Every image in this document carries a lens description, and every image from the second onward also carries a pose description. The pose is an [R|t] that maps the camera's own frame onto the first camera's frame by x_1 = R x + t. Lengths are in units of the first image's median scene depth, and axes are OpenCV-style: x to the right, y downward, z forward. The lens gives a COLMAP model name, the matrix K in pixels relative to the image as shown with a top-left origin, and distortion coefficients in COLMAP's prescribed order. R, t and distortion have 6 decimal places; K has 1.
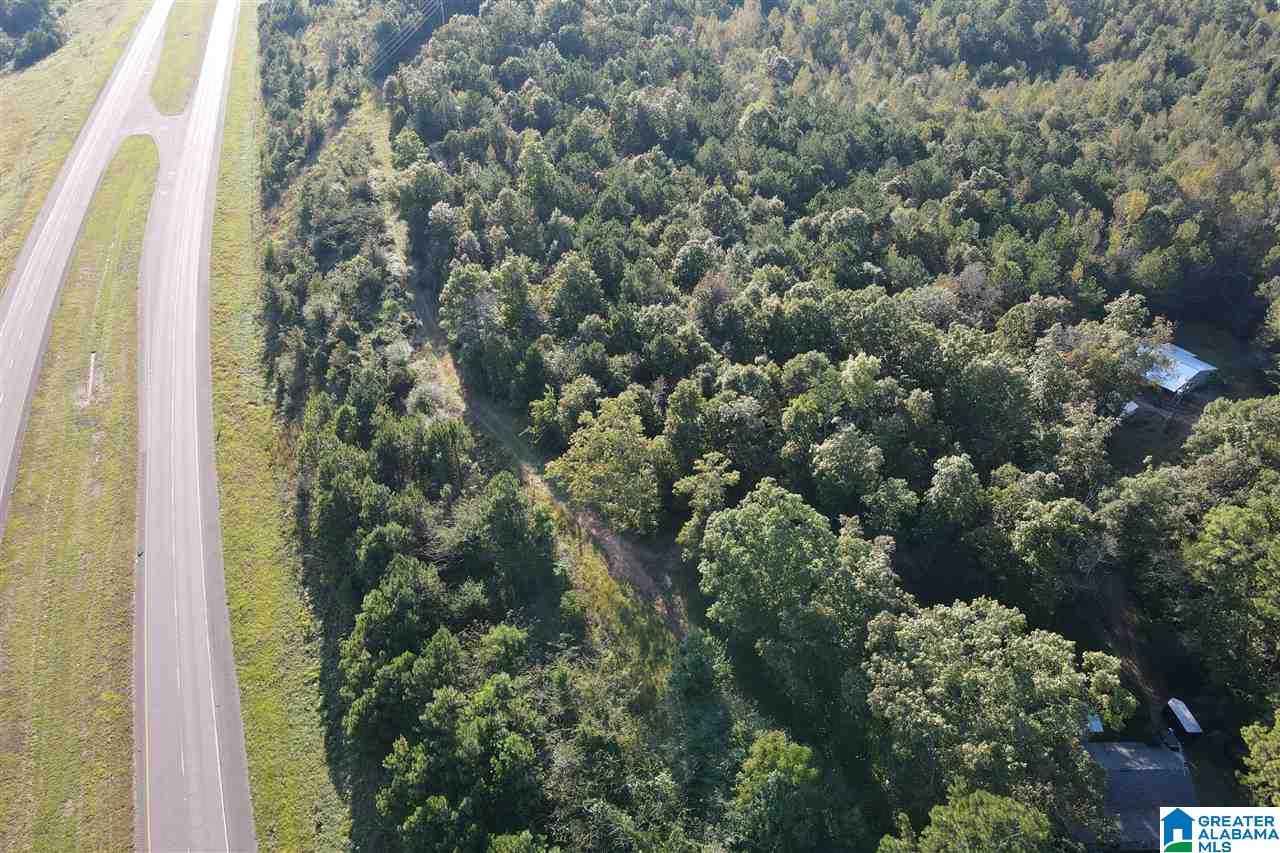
lens RADIAL K [[957.6, 0, 606.1], [0, 957.6, 374.8], [0, 0, 1]] dist [-0.001794, 0.009284]
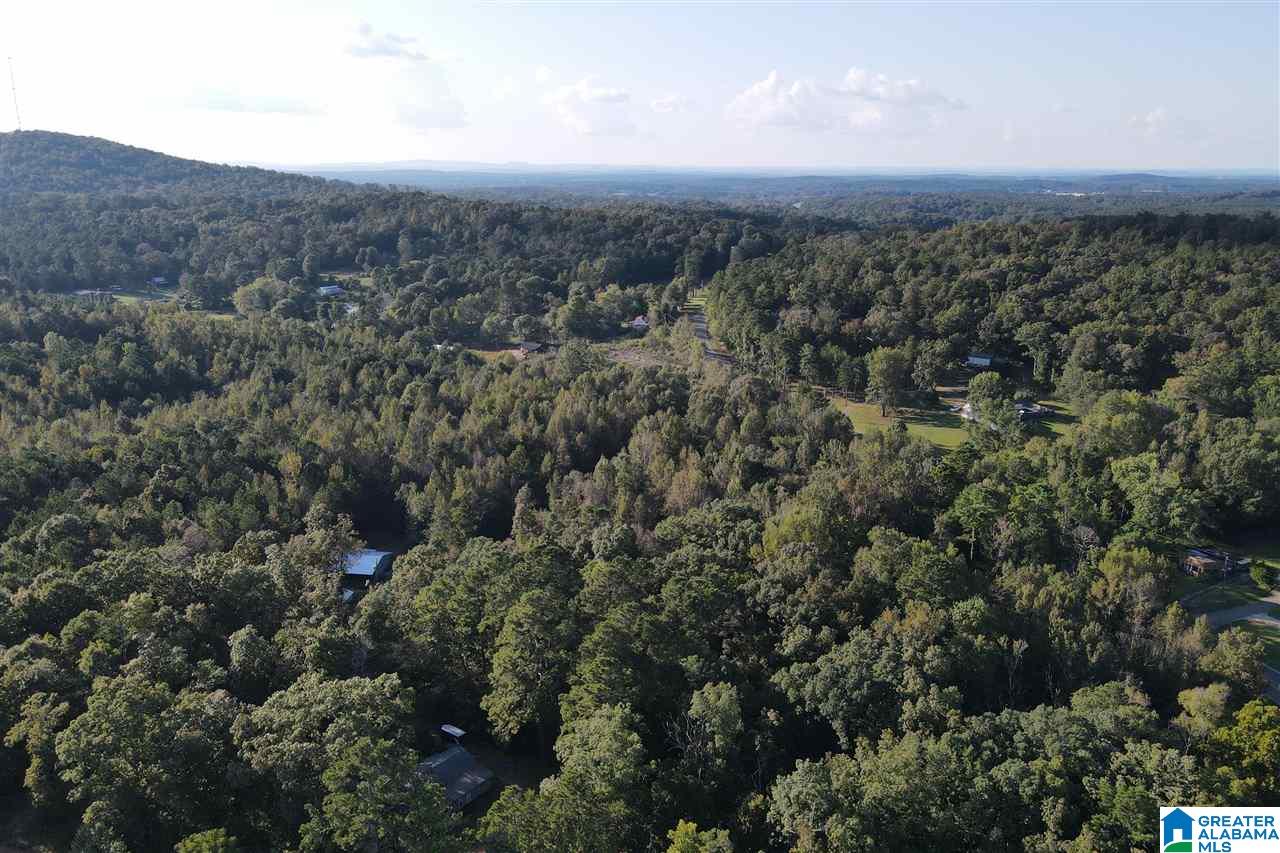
lens RADIAL K [[919.1, 0, 640.0], [0, 919.1, 426.5], [0, 0, 1]] dist [-0.013494, 0.047674]
pose [[0.614859, -0.200268, 0.762786, -0.152201], [0.410904, 0.906911, -0.093110, 0.133759], [-0.673132, 0.370681, 0.639913, -0.202093]]
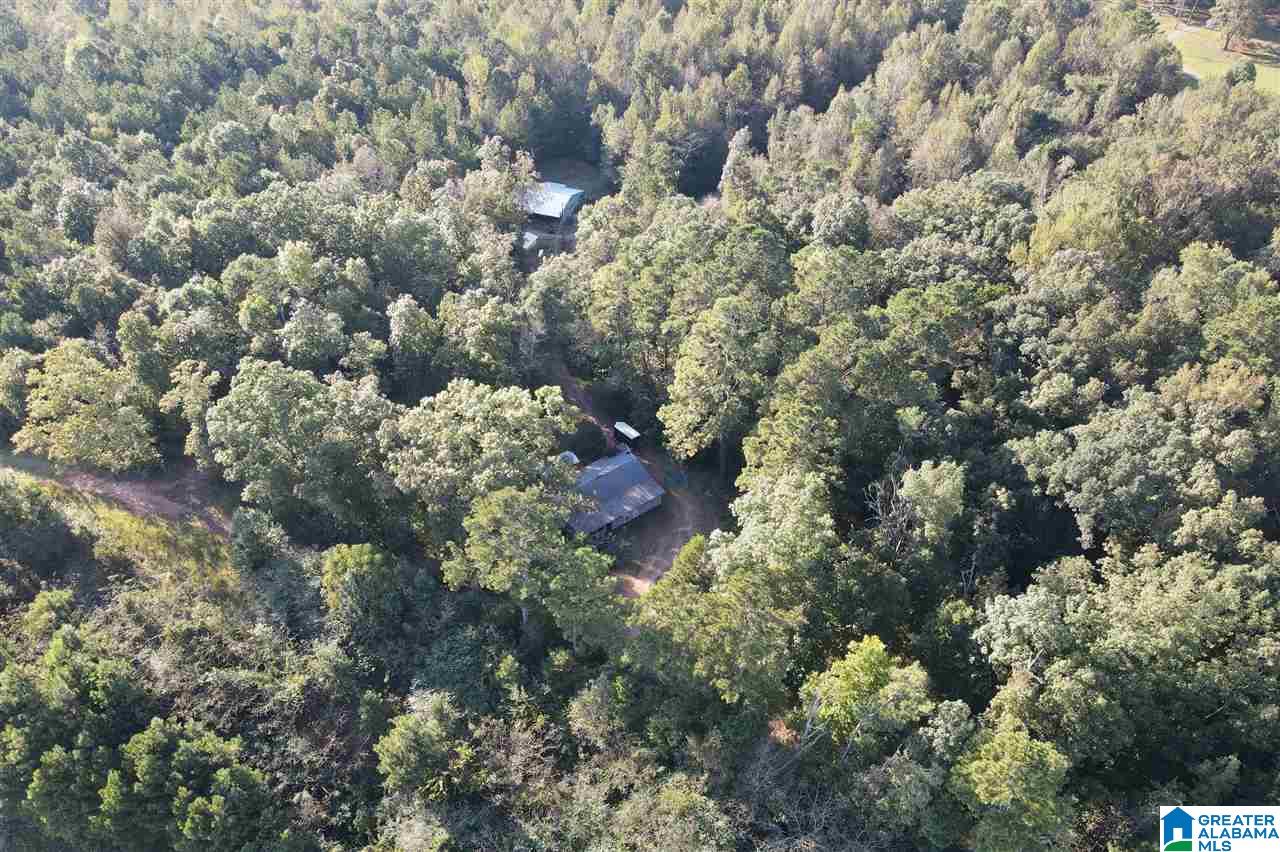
lens RADIAL K [[955.0, 0, 642.7], [0, 955.0, 474.3], [0, 0, 1]] dist [0.039142, -0.042161]
pose [[0.784596, -0.399044, 0.474524, -0.029156], [0.319249, 0.916111, 0.242531, 0.070360], [-0.531497, -0.038797, 0.846171, -0.106951]]
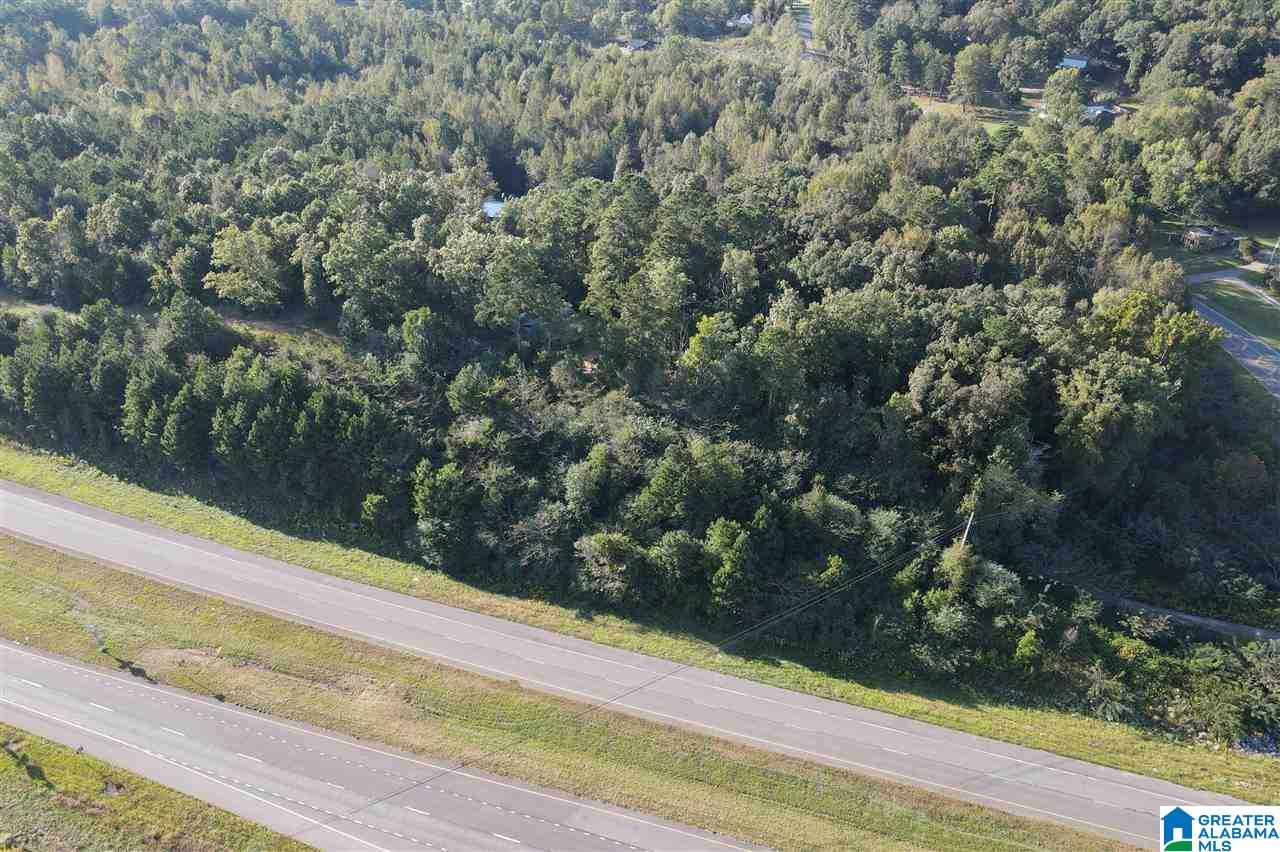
lens RADIAL K [[870.5, 0, 640.0], [0, 870.5, 426.0], [0, 0, 1]] dist [0.007363, 0.001777]
pose [[0.705280, -0.382375, 0.596967, -0.386288], [0.368250, 0.917152, 0.152397, 0.275819], [-0.605782, 0.112350, 0.787659, -0.423022]]
